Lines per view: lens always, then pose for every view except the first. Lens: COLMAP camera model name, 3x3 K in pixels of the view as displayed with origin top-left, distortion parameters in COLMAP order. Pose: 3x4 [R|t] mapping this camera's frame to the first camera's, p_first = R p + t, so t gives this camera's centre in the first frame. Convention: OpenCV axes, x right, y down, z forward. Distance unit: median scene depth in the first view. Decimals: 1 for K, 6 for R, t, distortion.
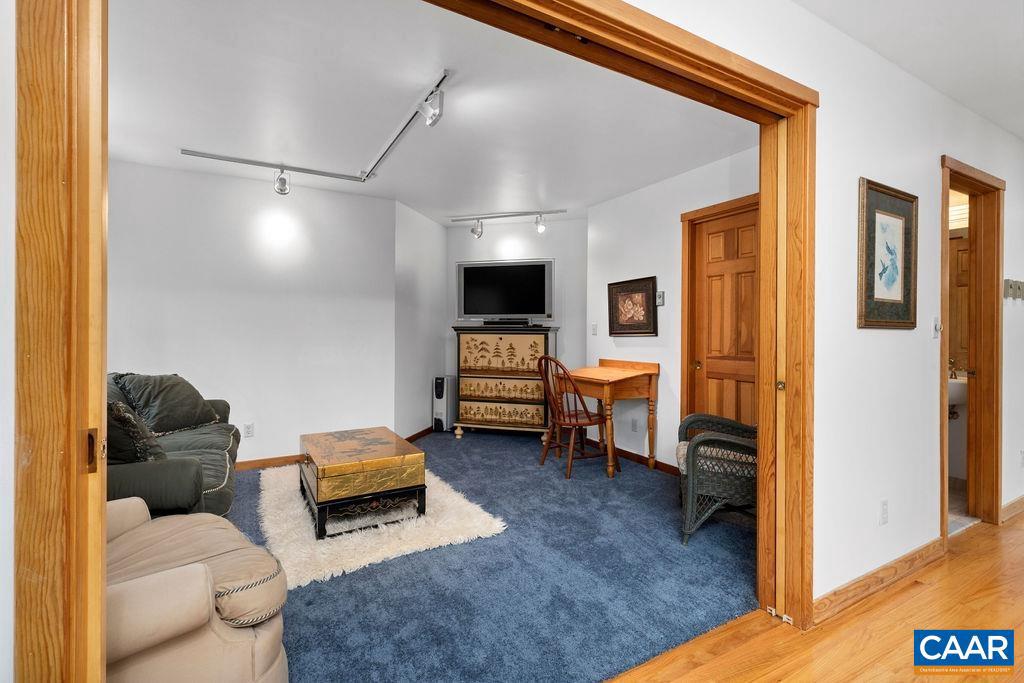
lens RADIAL K [[465.6, 0, 510.7], [0, 465.6, 333.5], [0, 0, 1]] dist [0.012621, -0.000522]
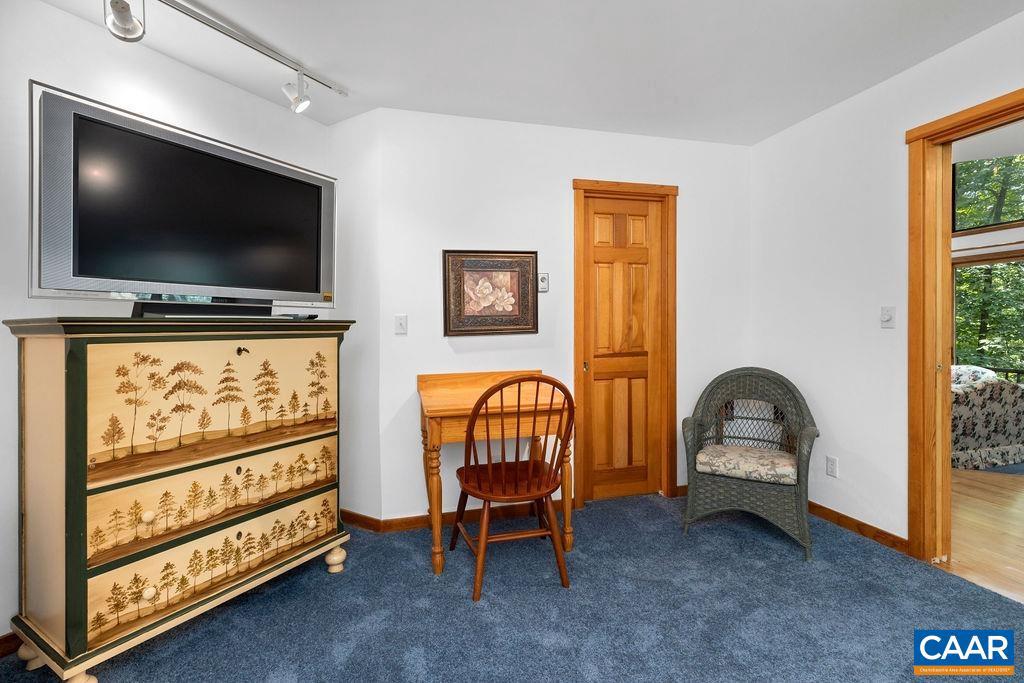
lens RADIAL K [[465.6, 0, 510.7], [0, 465.6, 333.5], [0, 0, 1]] dist [0.012621, -0.000522]
pose [[0.243850, -0.018360, 0.969639, -0.333953], [0.019400, 0.999713, 0.014051, -0.004130], [-0.969619, 0.015385, 0.244137, 0.701518]]
